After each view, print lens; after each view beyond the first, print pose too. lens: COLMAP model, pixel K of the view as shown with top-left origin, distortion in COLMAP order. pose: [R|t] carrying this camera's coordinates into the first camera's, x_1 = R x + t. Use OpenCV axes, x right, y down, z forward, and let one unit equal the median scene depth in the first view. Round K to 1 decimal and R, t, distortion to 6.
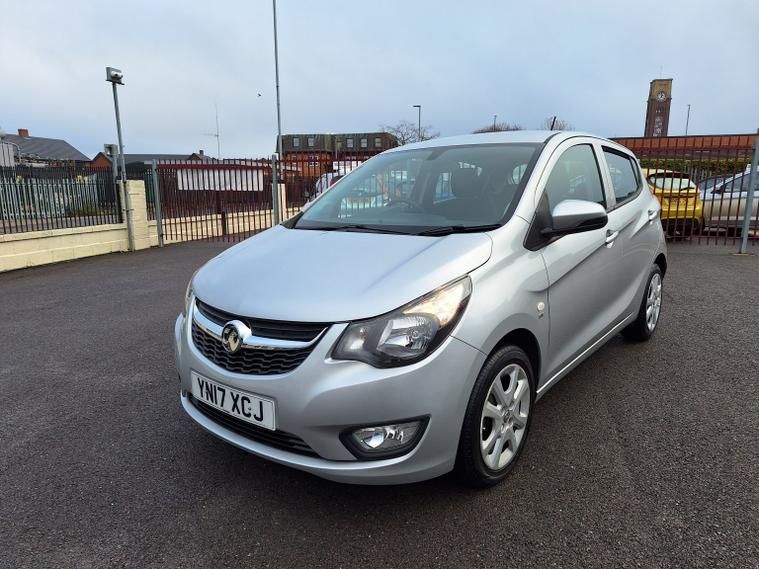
lens RADIAL K [[528.9, 0, 373.6], [0, 528.9, 290.0], [0, 0, 1]] dist [0.067280, -0.066876]
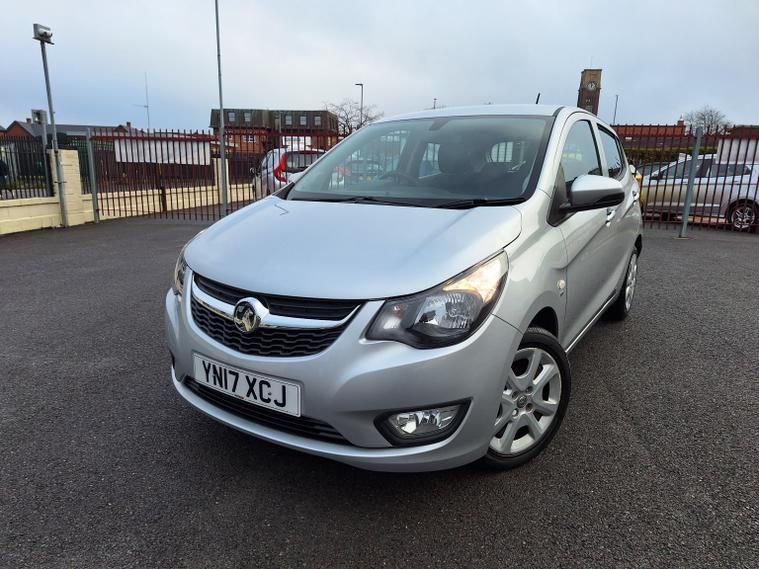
lens RADIAL K [[528.9, 0, 365.3], [0, 528.9, 294.4], [0, 0, 1]] dist [0.067280, -0.066876]
pose [[0.994529, 0.001899, 0.104441, -0.145253], [-0.006264, 0.999120, 0.041483, 0.011998], [-0.104270, -0.041910, 0.993666, 0.073651]]
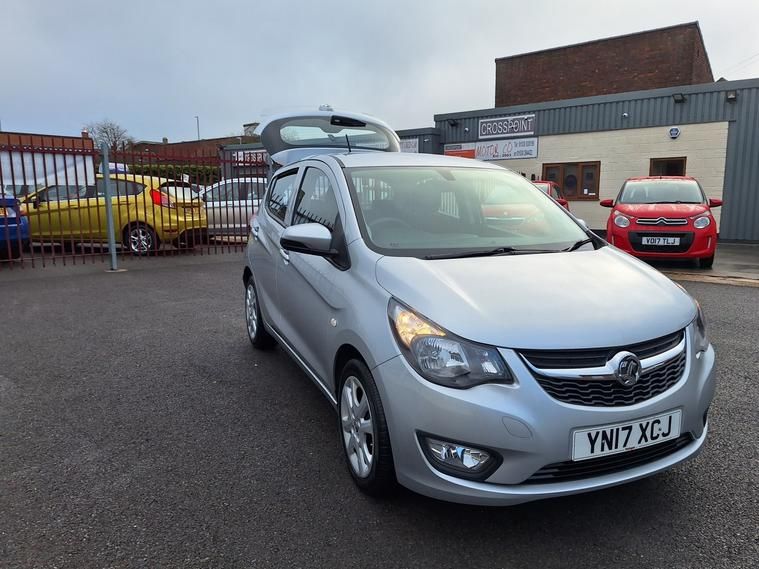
lens RADIAL K [[594.3, 0, 421.4], [0, 594.3, 289.9], [0, 0, 1]] dist [0.094002, -0.102166]
pose [[0.406800, -0.135088, 0.903474, -1.255675], [0.160045, 0.984249, 0.075103, -0.175684], [-0.899388, 0.114045, 0.422013, 0.786510]]
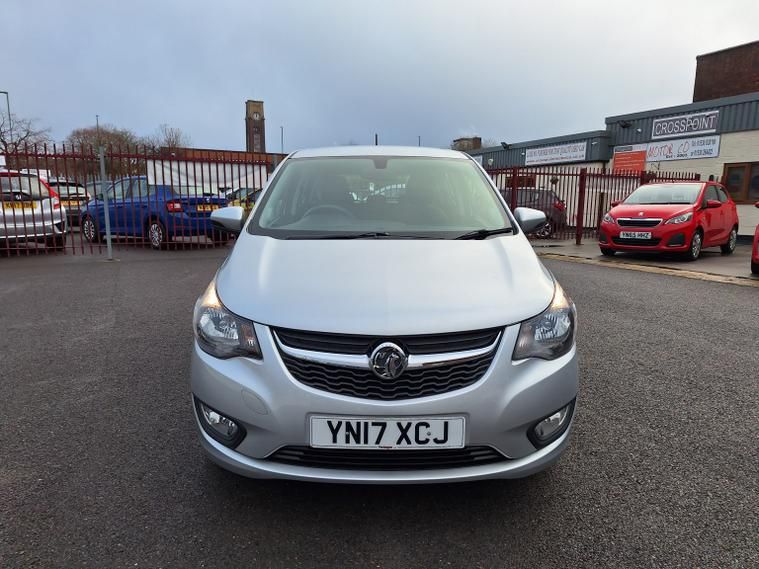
lens RADIAL K [[528.9, 0, 375.4], [0, 528.9, 288.4], [0, 0, 1]] dist [0.067280, -0.066876]
pose [[0.760355, -0.093968, 0.642675, -0.763752], [0.105041, 0.994244, 0.021097, -0.048090], [-0.640958, 0.051466, 0.765849, 0.304643]]
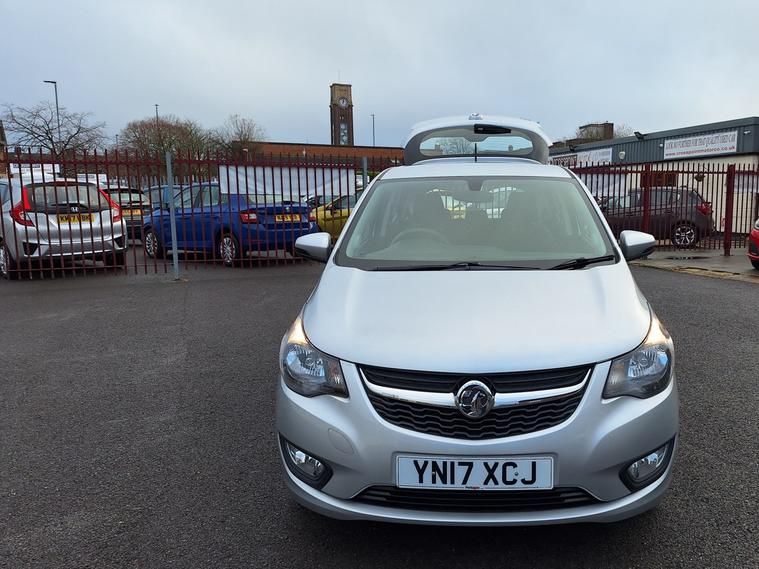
lens RADIAL K [[644.6, 0, 459.6], [0, 644.6, 282.1], [0, 0, 1]] dist [0.089006, -0.092729]
pose [[0.786211, -0.075199, 0.613366, -0.844299], [0.110869, 0.993628, -0.020292, -0.077874], [-0.607932, 0.083957, 0.789538, 0.143653]]
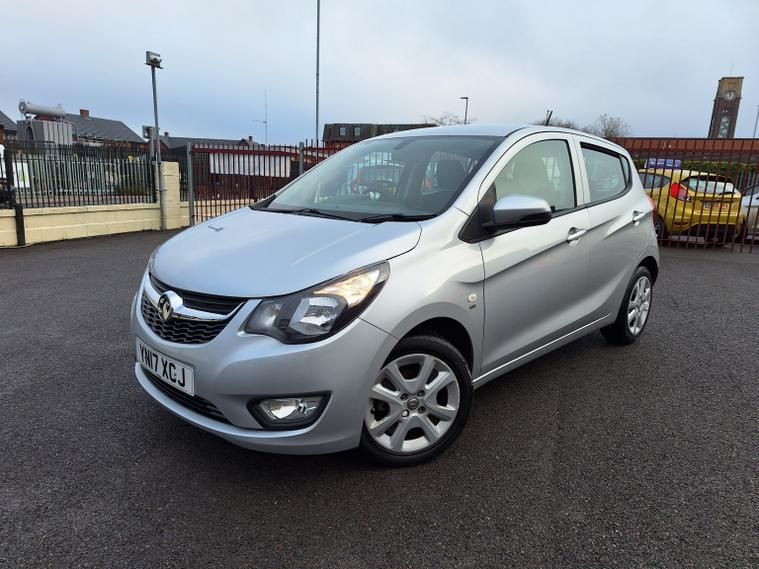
lens RADIAL K [[528.9, 0, 370.0], [0, 528.9, 292.6], [0, 0, 1]] dist [0.067280, -0.066876]
pose [[0.994682, 0.059818, -0.083848, 0.206995], [-0.058129, 0.998057, 0.022443, 0.011086], [0.085027, -0.017449, 0.996226, -0.023786]]
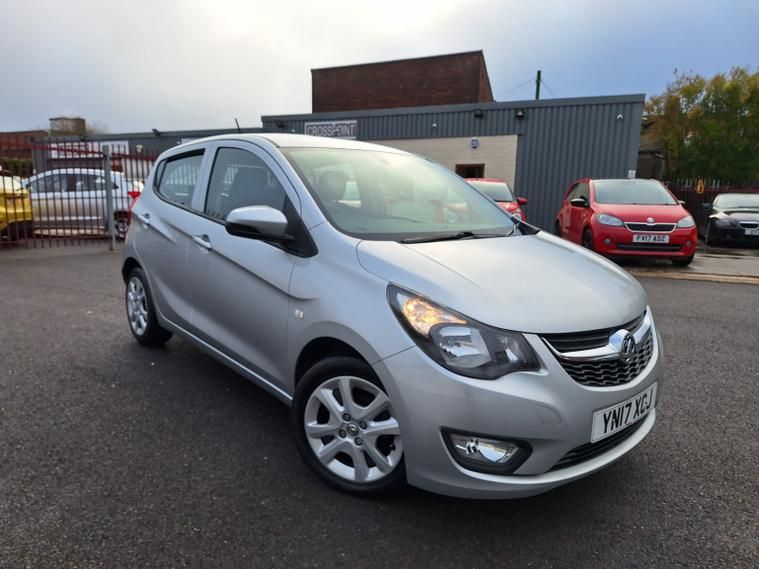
lens RADIAL K [[528.9, 0, 374.2], [0, 528.9, 294.3], [0, 0, 1]] dist [0.067280, -0.066876]
pose [[0.161481, -0.168189, 0.972438, -1.167203], [0.159884, 0.976812, 0.142395, -0.201116], [-0.973838, 0.132483, 0.184627, 1.147408]]
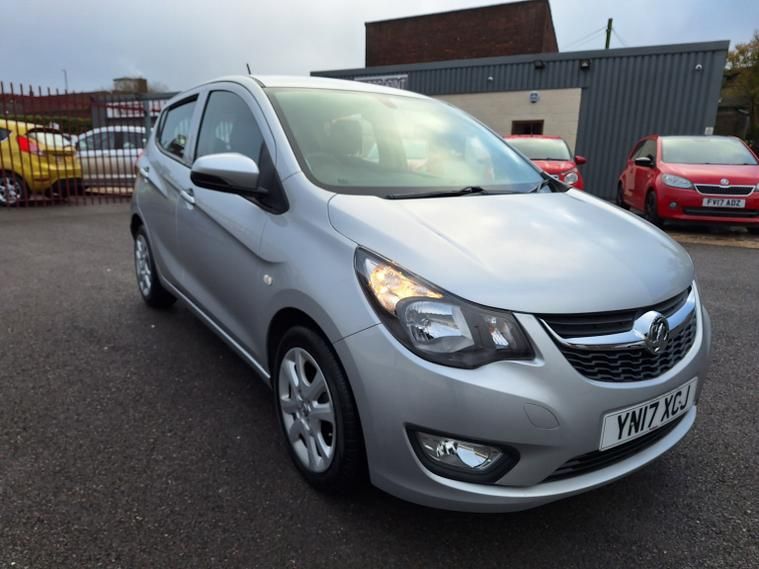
lens RADIAL K [[528.9, 0, 374.0], [0, 528.9, 292.7], [0, 0, 1]] dist [0.067280, -0.066876]
pose [[0.265632, -0.225391, 0.937357, -0.999638], [0.151644, 0.969952, 0.190255, -0.164803], [-0.952073, 0.091607, 0.291829, 1.057956]]
